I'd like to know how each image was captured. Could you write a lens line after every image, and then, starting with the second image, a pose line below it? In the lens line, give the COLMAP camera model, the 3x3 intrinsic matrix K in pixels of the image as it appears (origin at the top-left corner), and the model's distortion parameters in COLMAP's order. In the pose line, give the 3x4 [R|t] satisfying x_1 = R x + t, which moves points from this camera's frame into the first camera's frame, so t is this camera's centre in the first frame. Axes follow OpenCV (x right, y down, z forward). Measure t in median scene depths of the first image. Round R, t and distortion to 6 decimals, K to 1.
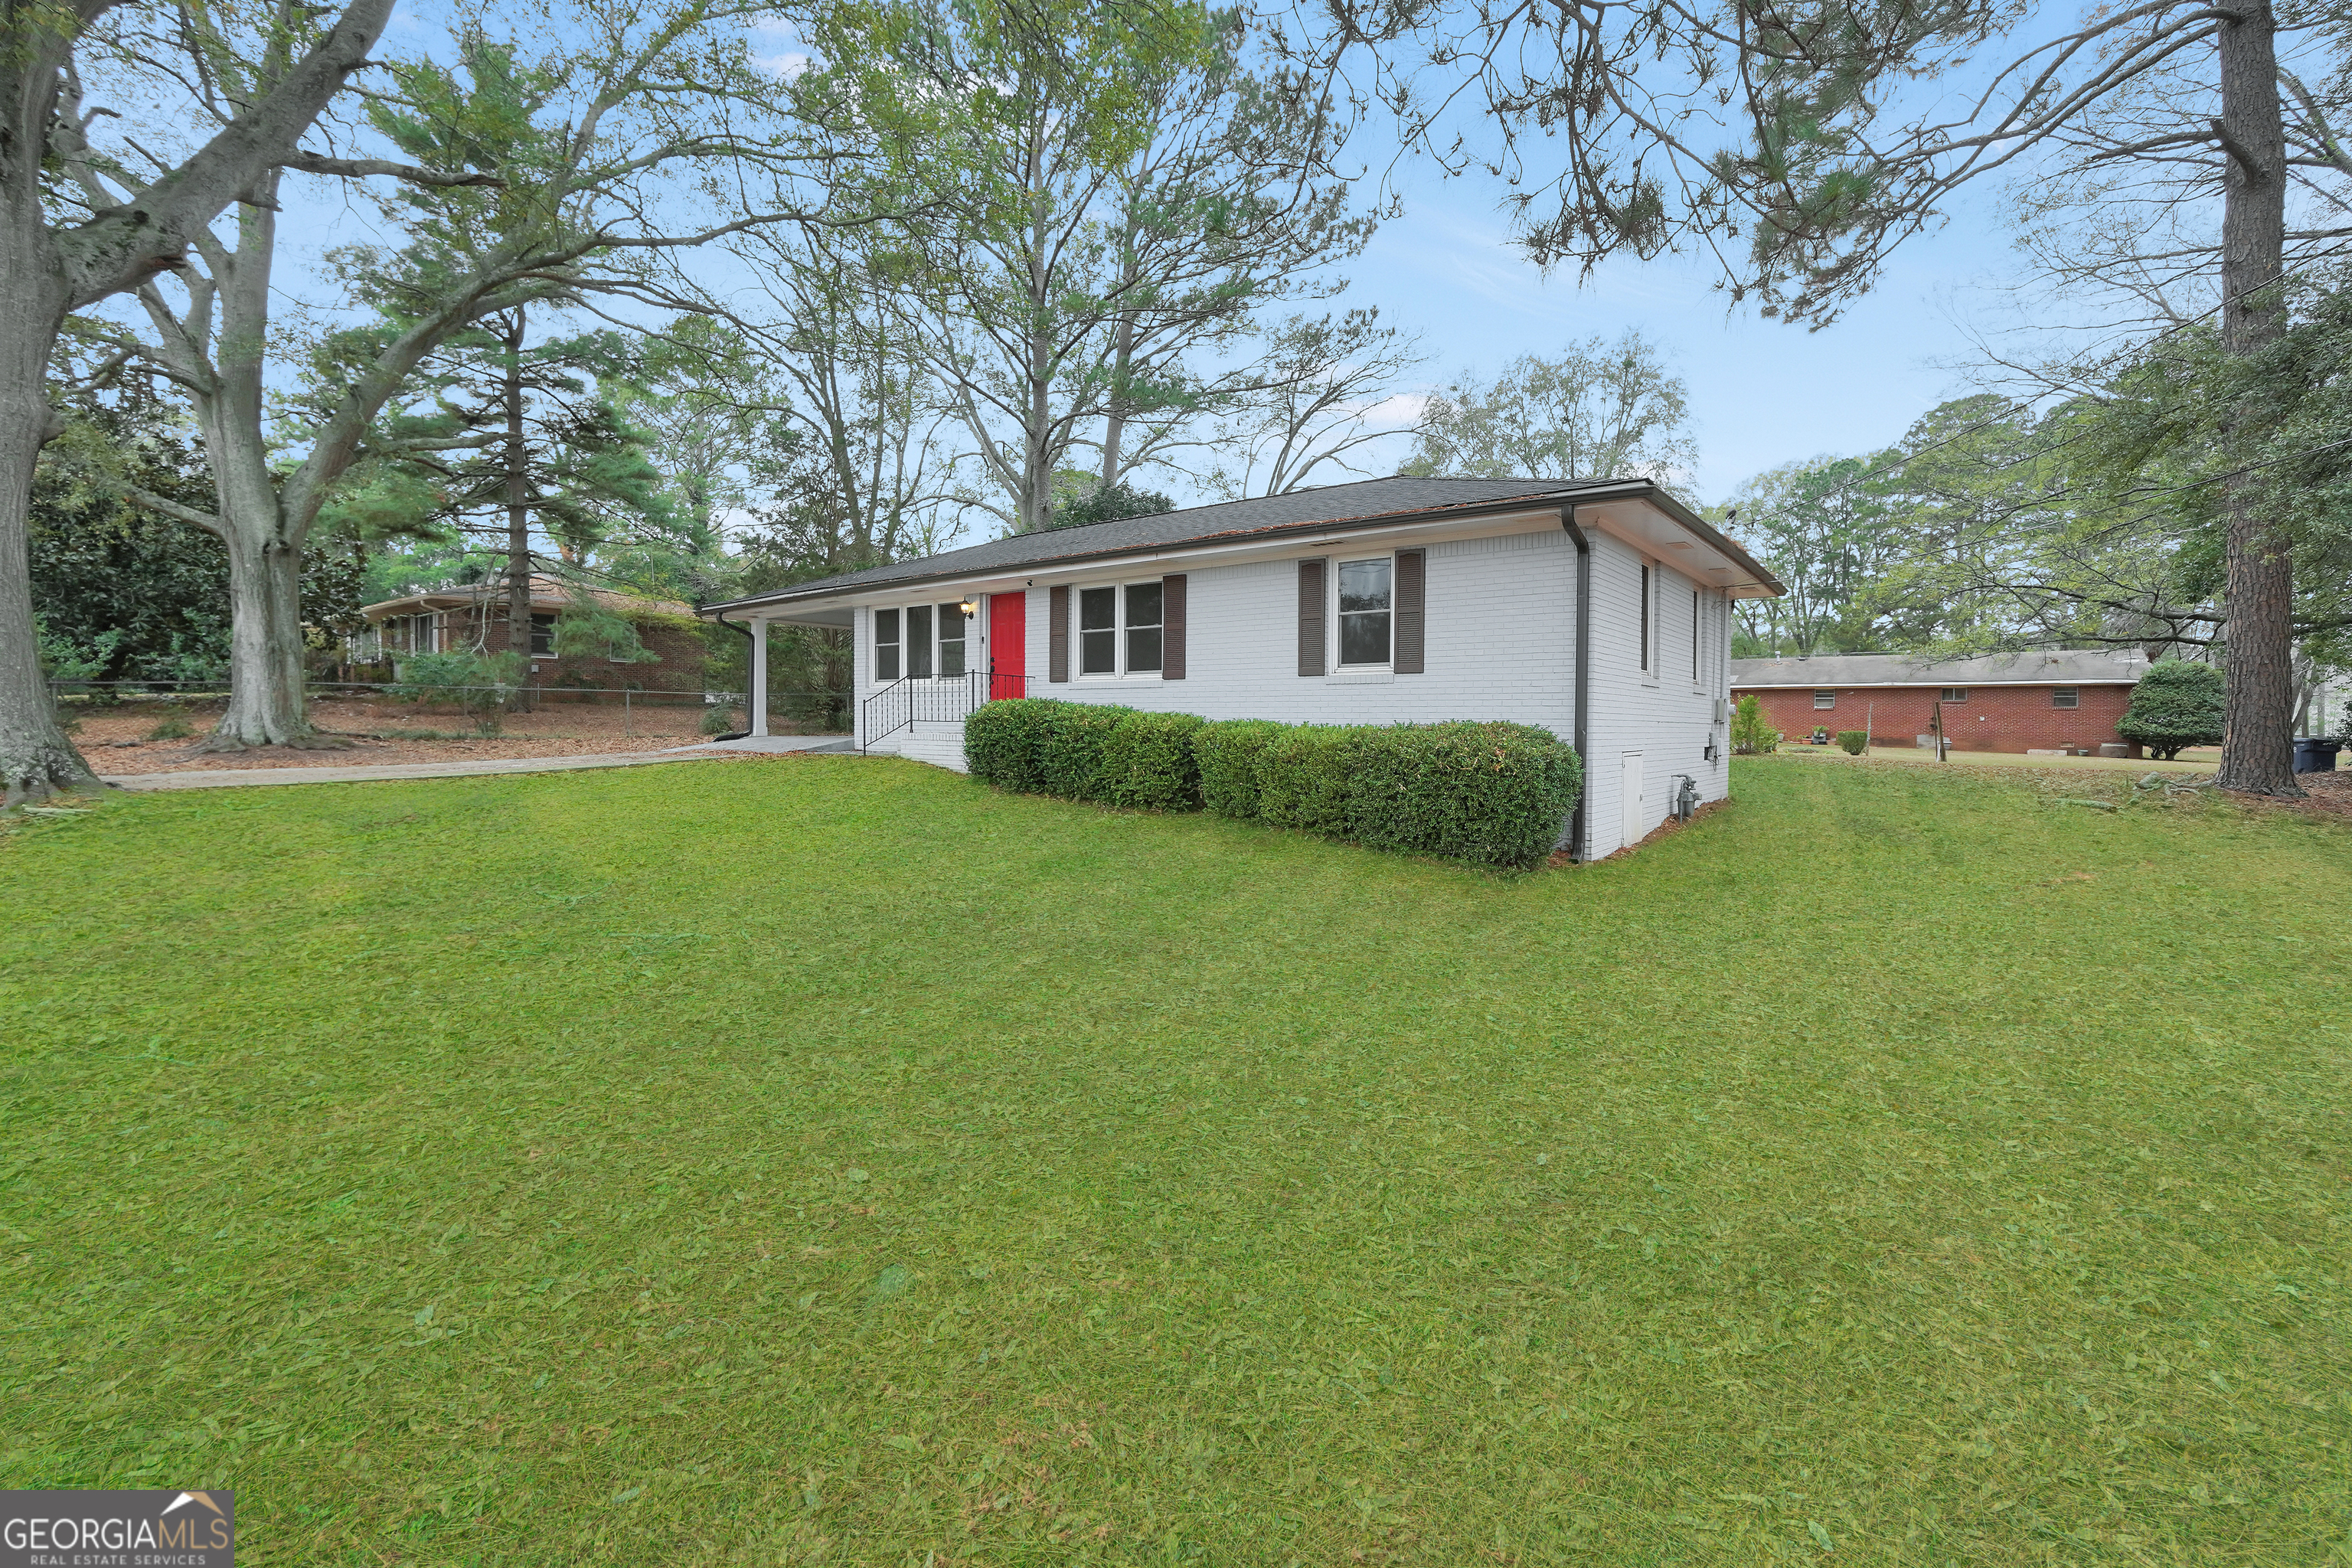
lens RADIAL K [[998.5, 0, 1176.0], [0, 998.5, 784.0], [0, 0, 1]] dist [-0.003723, -0.000292]
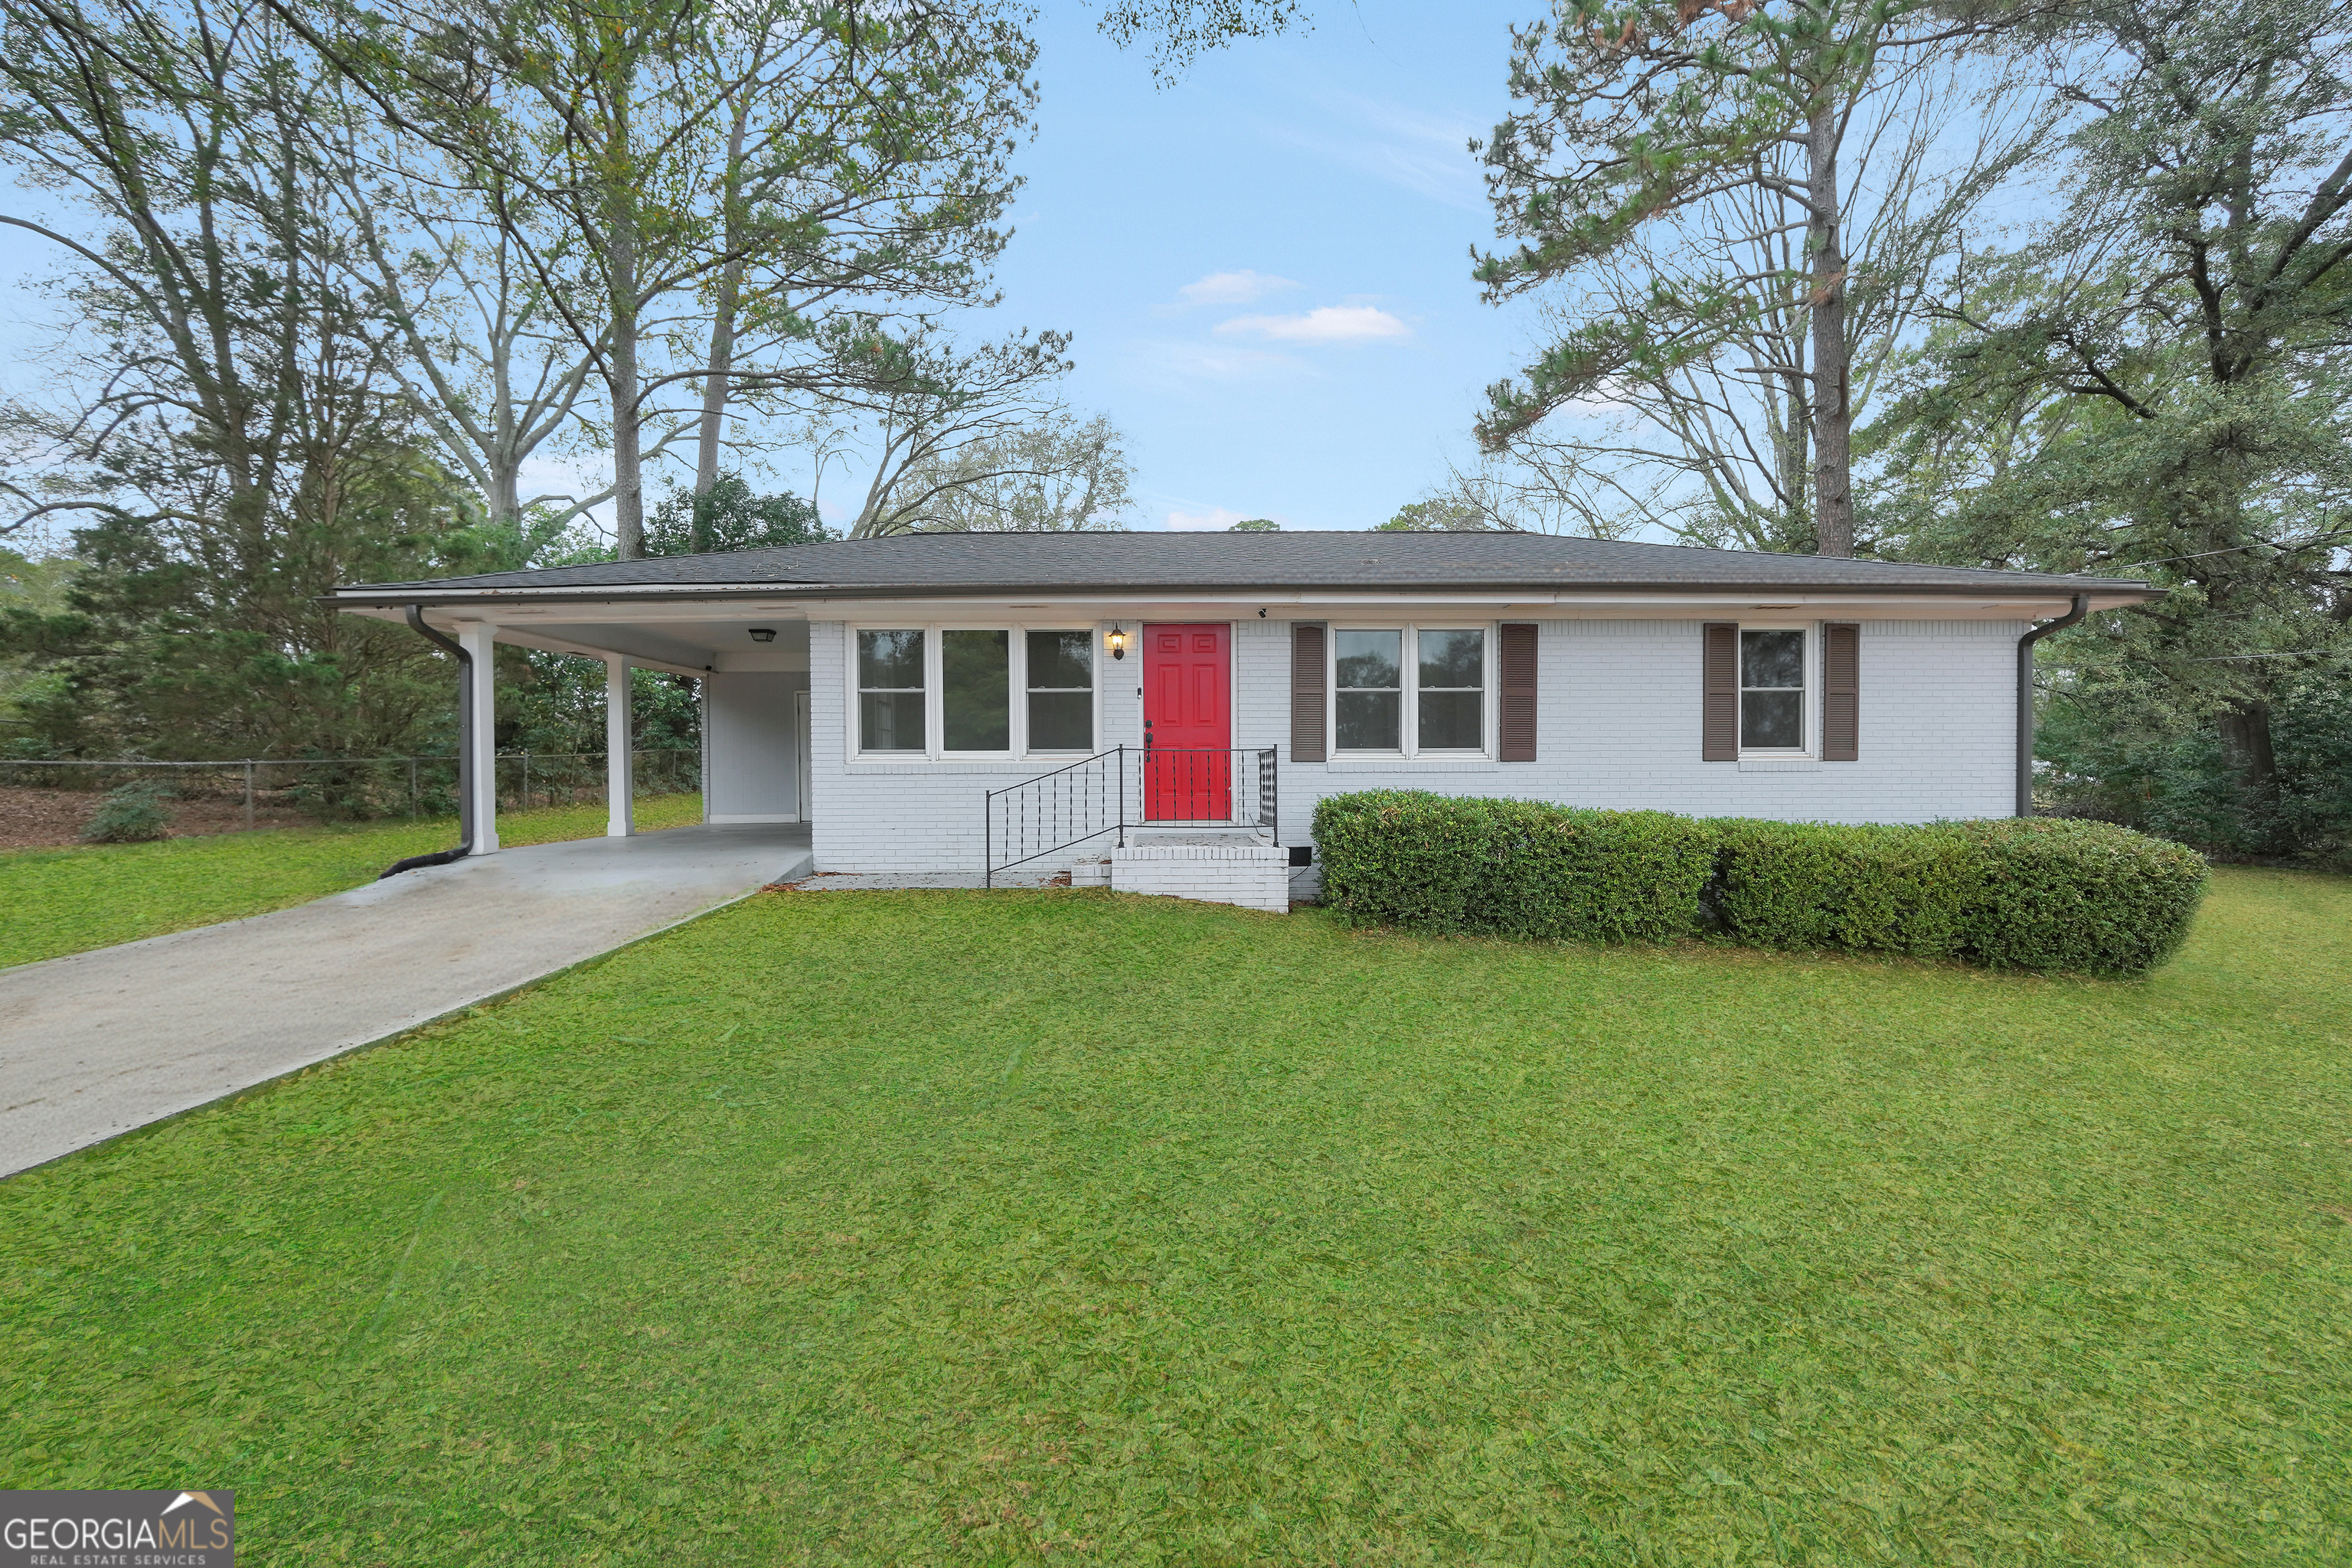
lens RADIAL K [[998.5, 0, 1176.0], [0, 998.5, 784.0], [0, 0, 1]] dist [-0.003723, -0.000292]
pose [[0.815856, 0.009830, 0.578172, -0.560943], [0.035881, 0.997068, -0.067585, -0.042681], [-0.577141, 0.075885, 0.813111, 0.482009]]
